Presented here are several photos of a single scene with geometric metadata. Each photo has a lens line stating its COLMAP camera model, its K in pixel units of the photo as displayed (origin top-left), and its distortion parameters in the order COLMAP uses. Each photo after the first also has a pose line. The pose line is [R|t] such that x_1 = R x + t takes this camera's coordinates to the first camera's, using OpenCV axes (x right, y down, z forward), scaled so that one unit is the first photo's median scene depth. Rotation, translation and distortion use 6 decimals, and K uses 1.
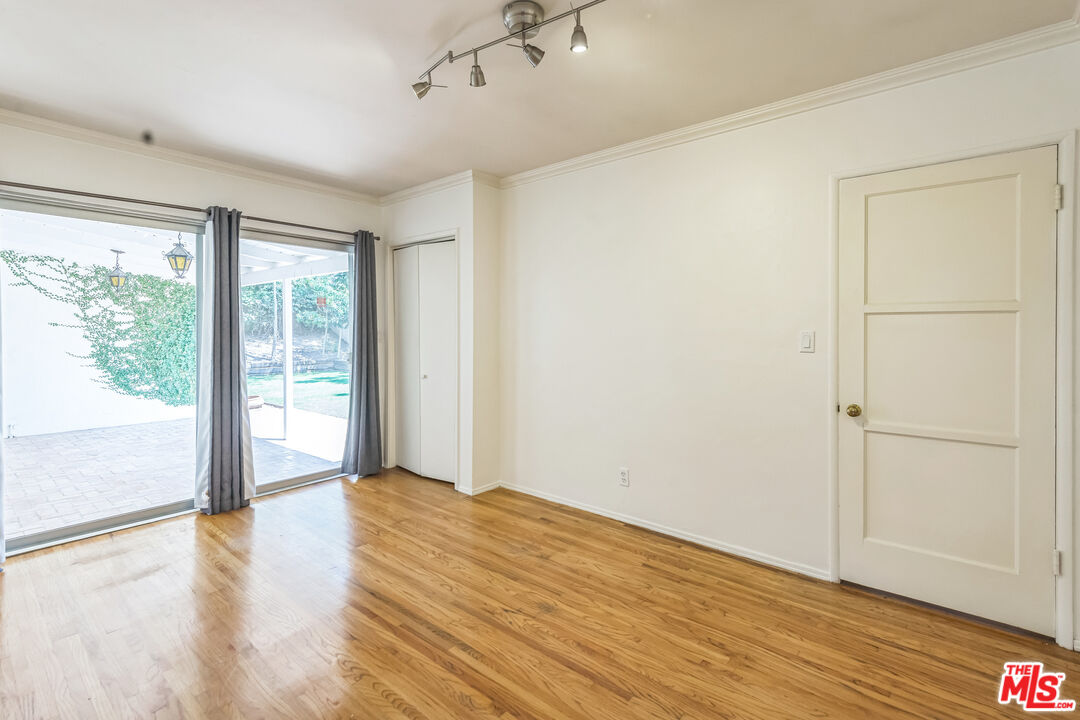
lens RADIAL K [[491.5, 0, 533.2], [0, 491.5, 335.9], [0, 0, 1]] dist [0.030320, -0.016514]
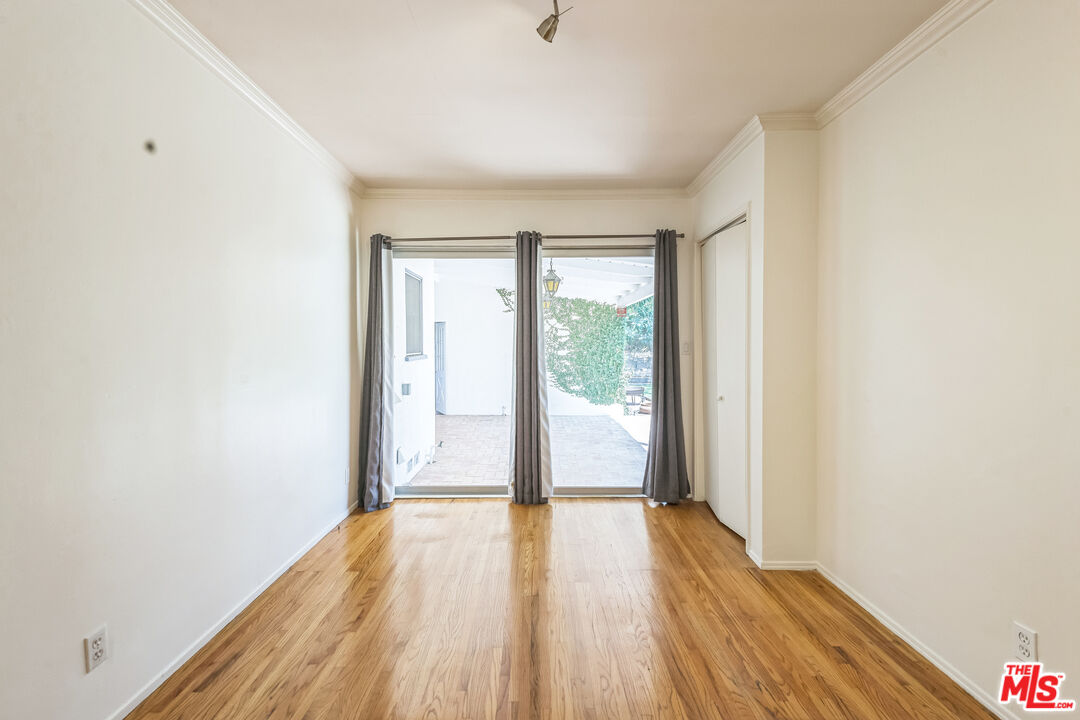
lens RADIAL K [[483.1, 0, 535.8], [0, 483.1, 350.4], [0, 0, 1]] dist [0.025671, -0.014194]
pose [[0.646238, 0.008567, -0.763088, 0.198750], [-0.003940, 0.999961, 0.007890, -0.000183], [0.763126, -0.002092, 0.646246, 0.280402]]
